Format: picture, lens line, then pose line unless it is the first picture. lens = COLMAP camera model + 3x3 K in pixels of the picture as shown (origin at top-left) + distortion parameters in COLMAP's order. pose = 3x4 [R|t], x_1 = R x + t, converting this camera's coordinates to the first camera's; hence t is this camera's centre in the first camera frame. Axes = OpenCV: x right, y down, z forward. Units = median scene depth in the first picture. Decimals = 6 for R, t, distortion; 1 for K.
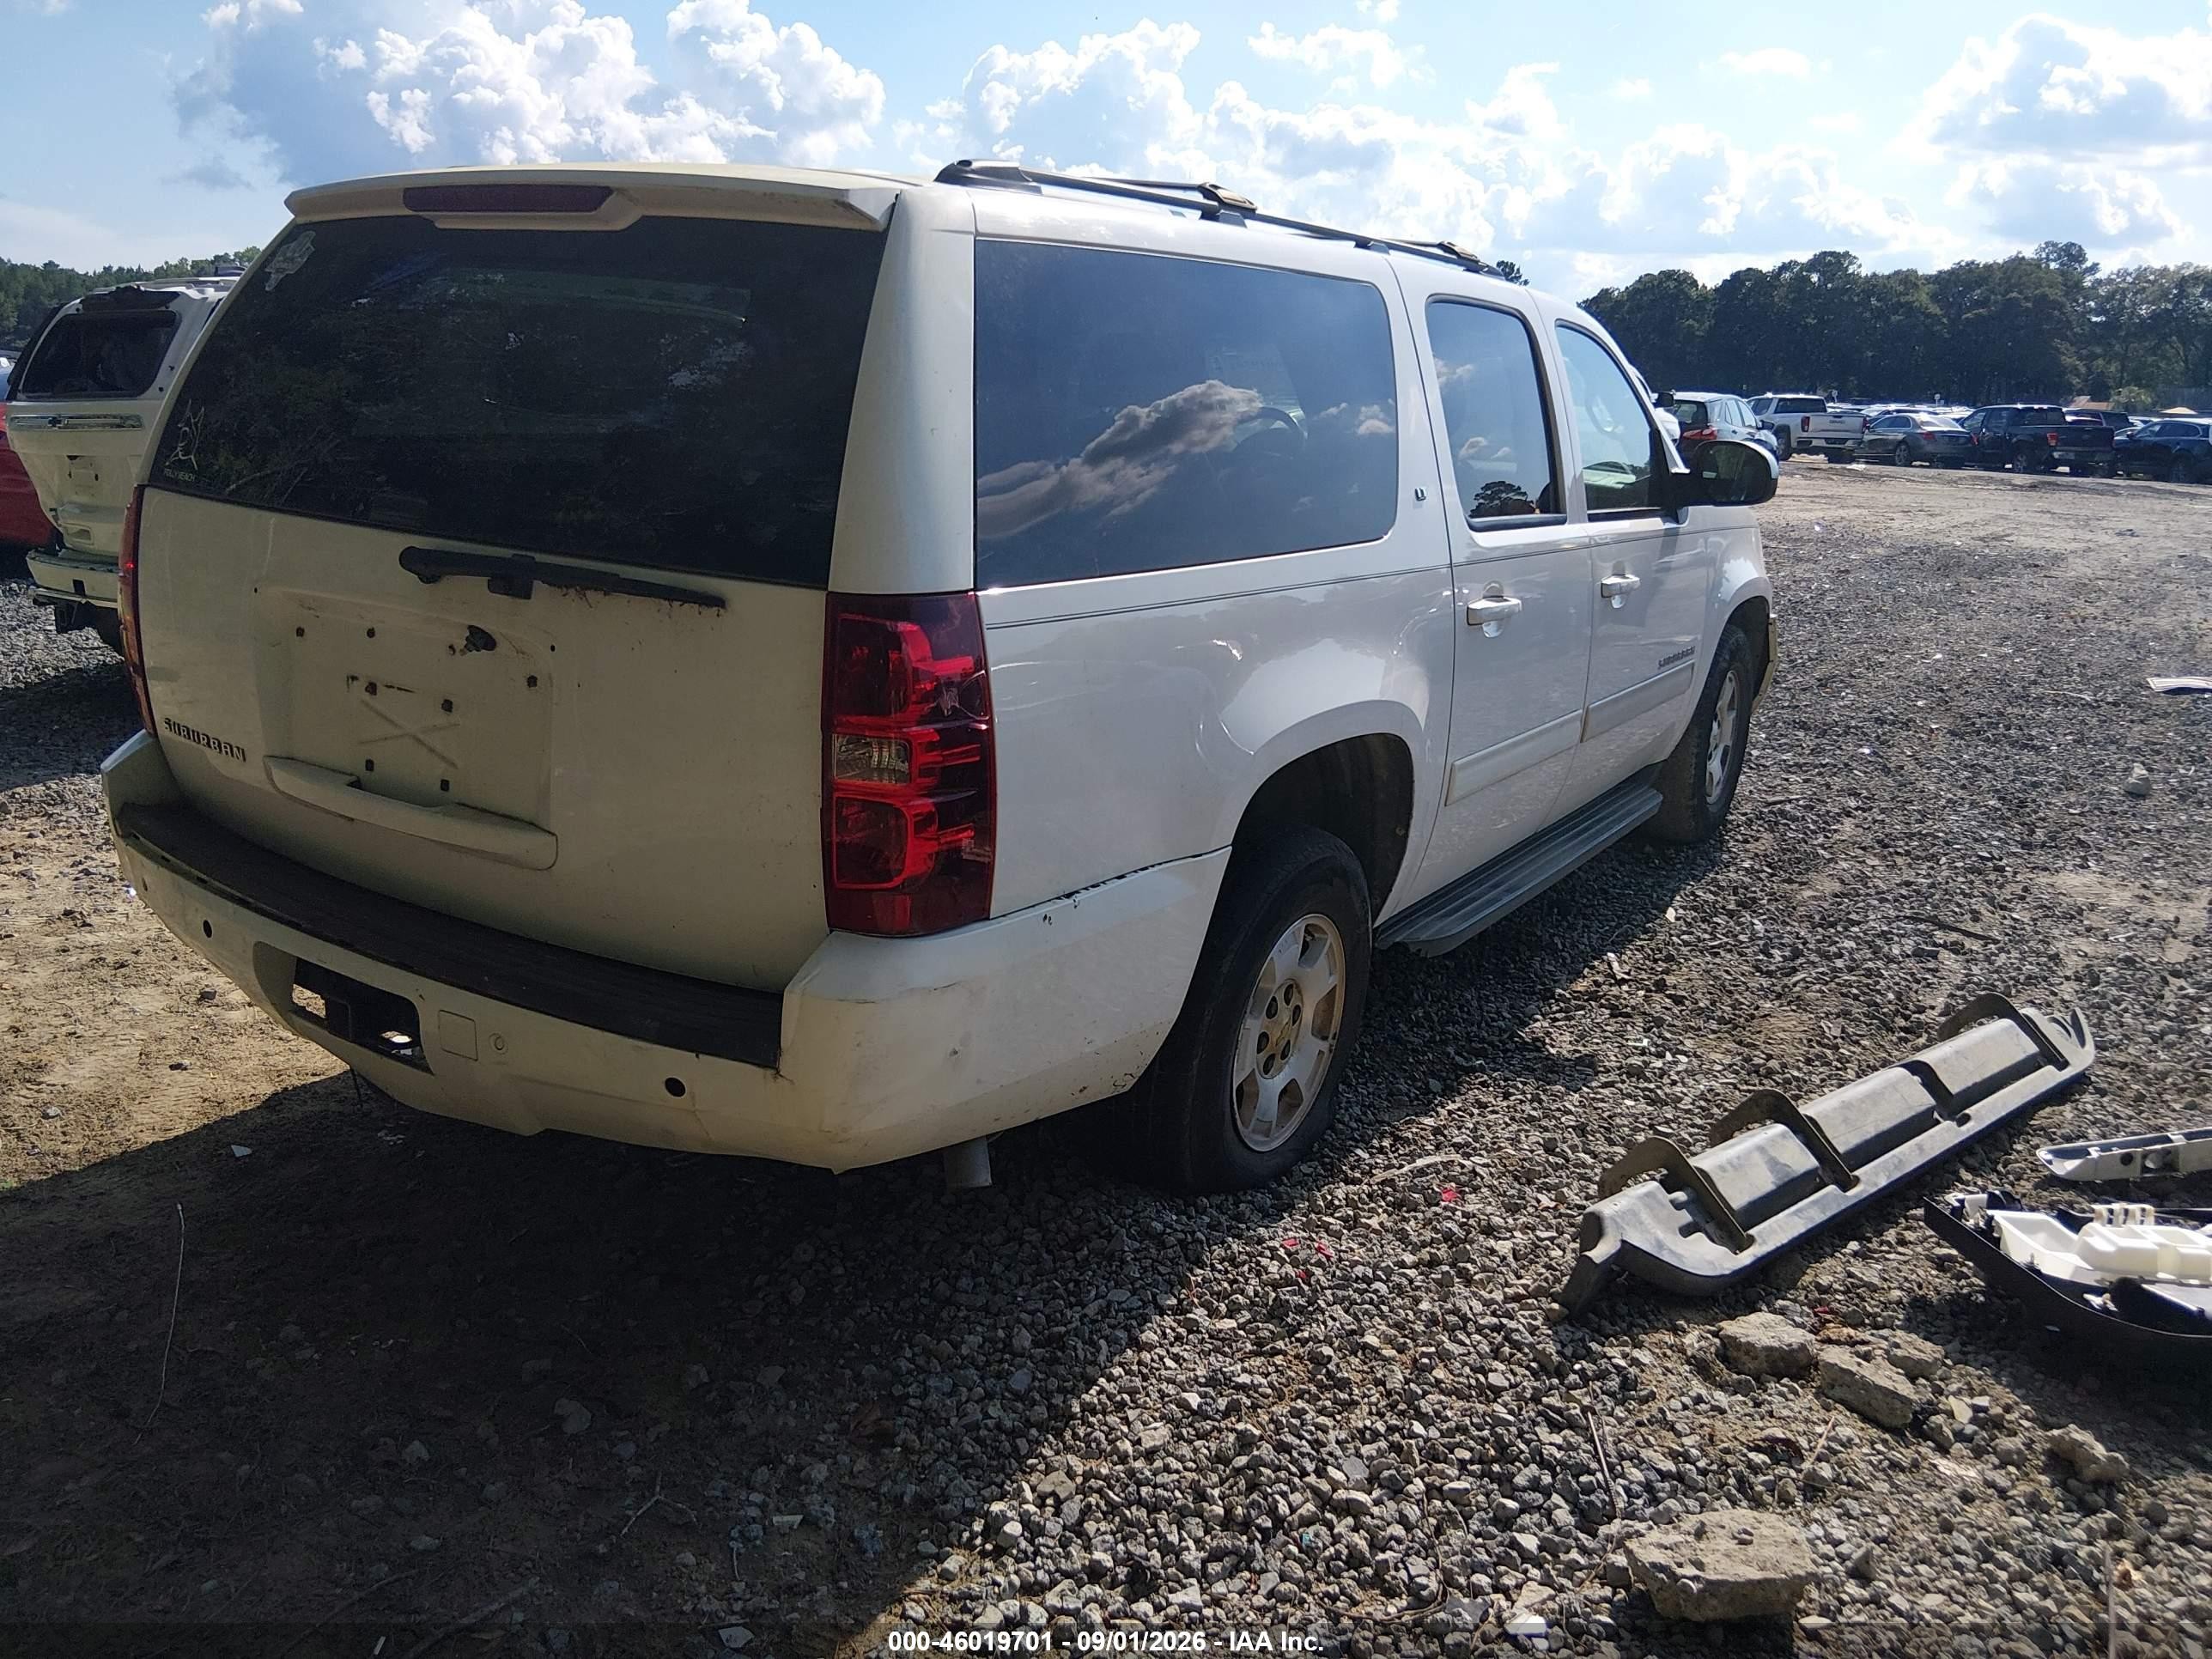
lens RADIAL K [[1676.1, 0, 1116.1], [0, 1676.1, 833.5], [0, 0, 1]] dist [0.106305, -0.190743]
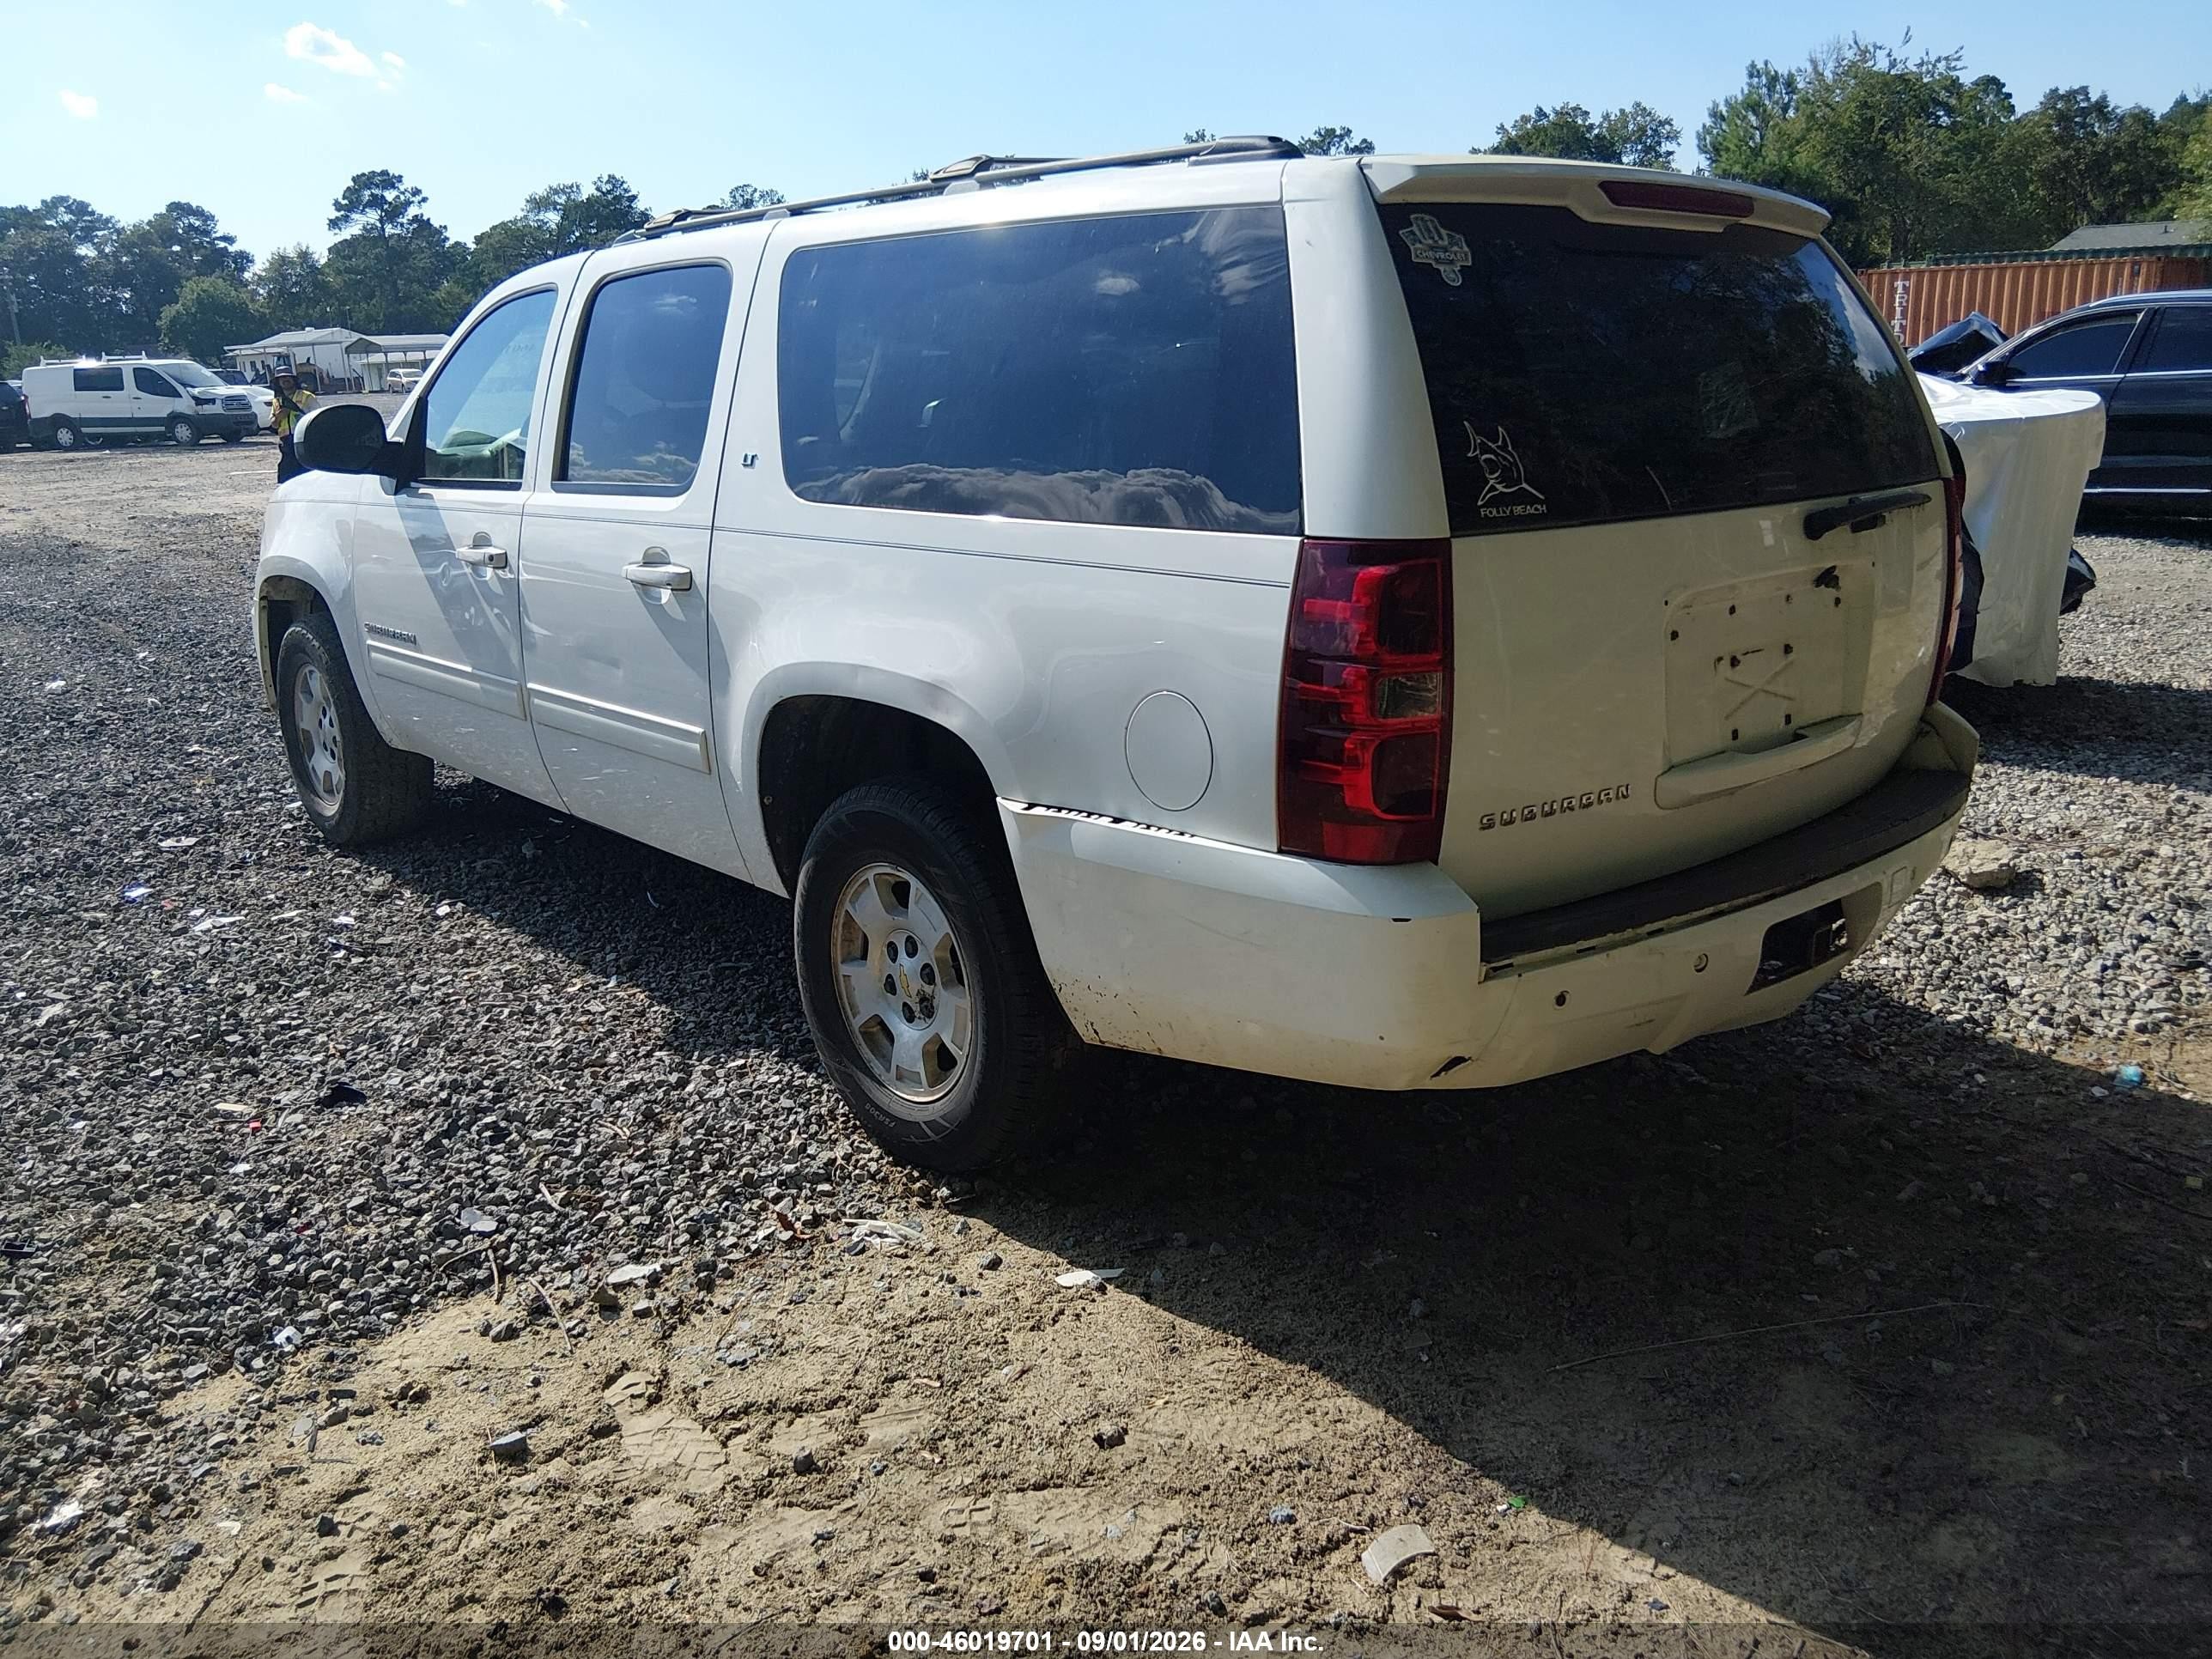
lens RADIAL K [[1676.1, 0, 1116.1], [0, 1676.1, 833.5], [0, 0, 1]] dist [0.106305, -0.190743]
pose [[0.267482, -0.305640, 0.913804, -1.656582], [0.289697, 0.929991, 0.226256, -0.362132], [-0.918983, 0.204207, 0.337299, 1.096465]]
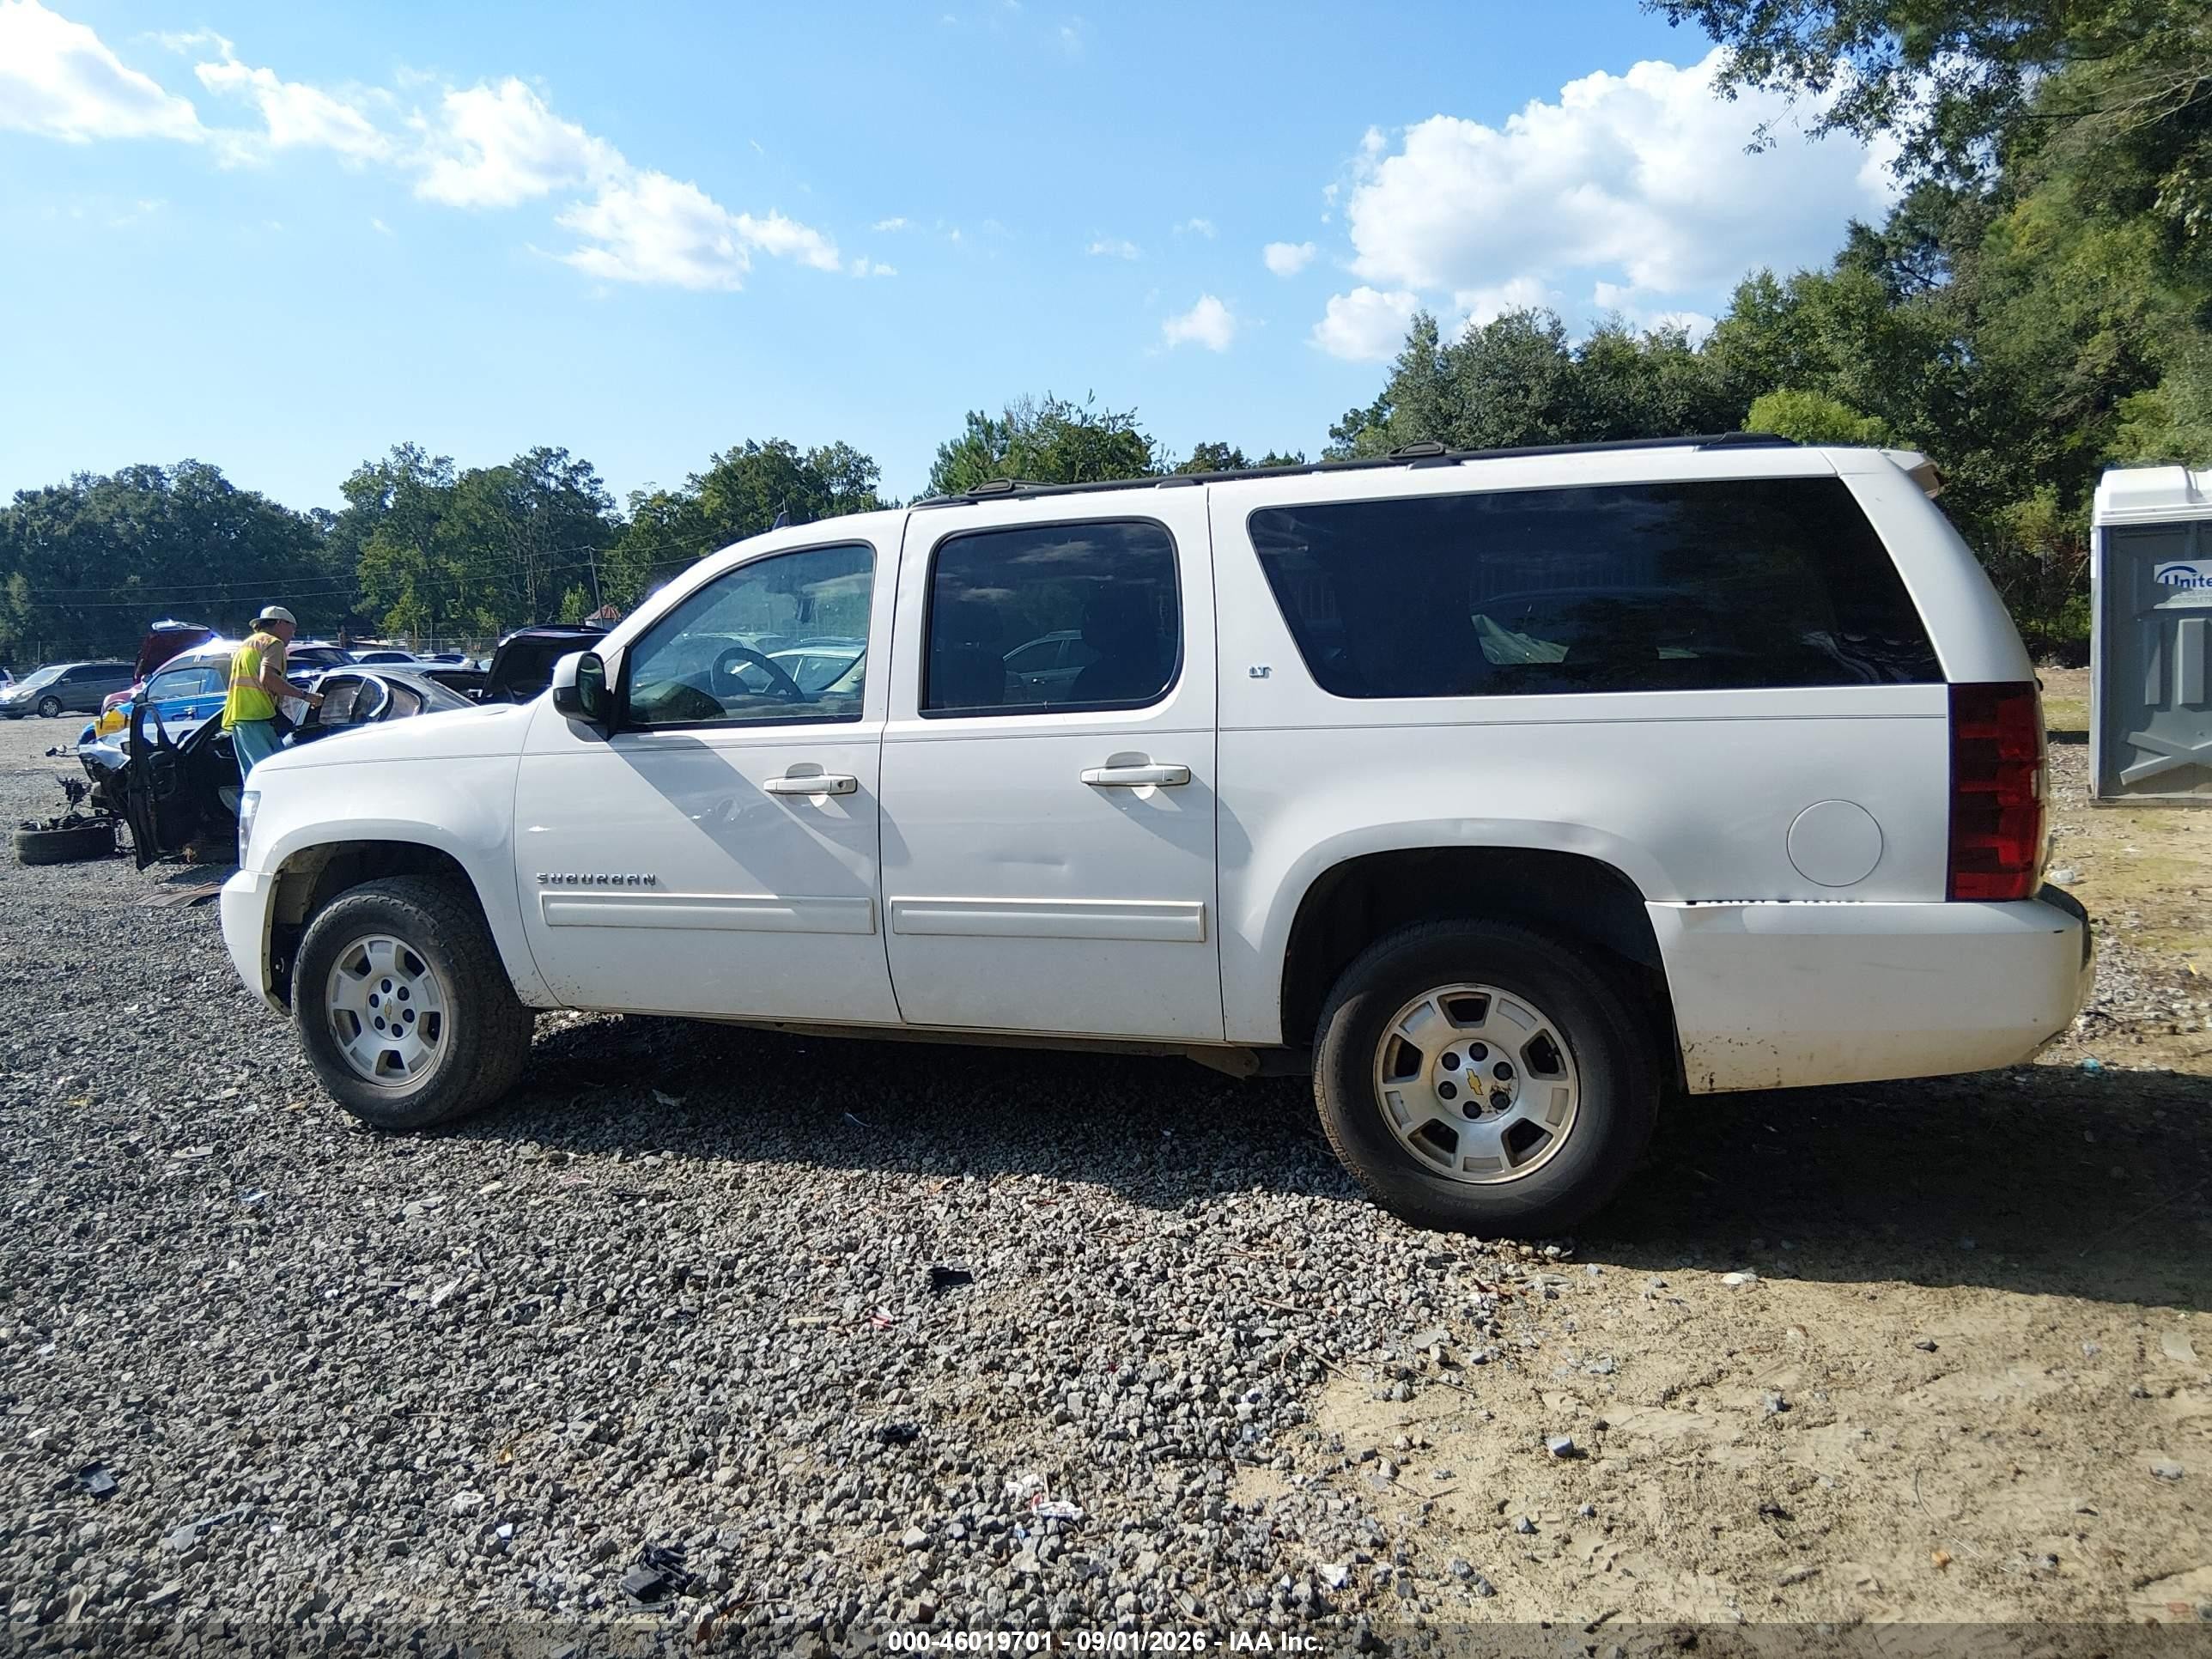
lens RADIAL K [[1676.1, 0, 1116.1], [0, 1676.1, 833.5], [0, 0, 1]] dist [0.106305, -0.190743]
pose [[-0.176543, -0.144160, 0.973679, -1.995885], [0.285269, 0.939266, 0.190789, -0.630489], [-0.942048, 0.311443, -0.124696, 2.180822]]
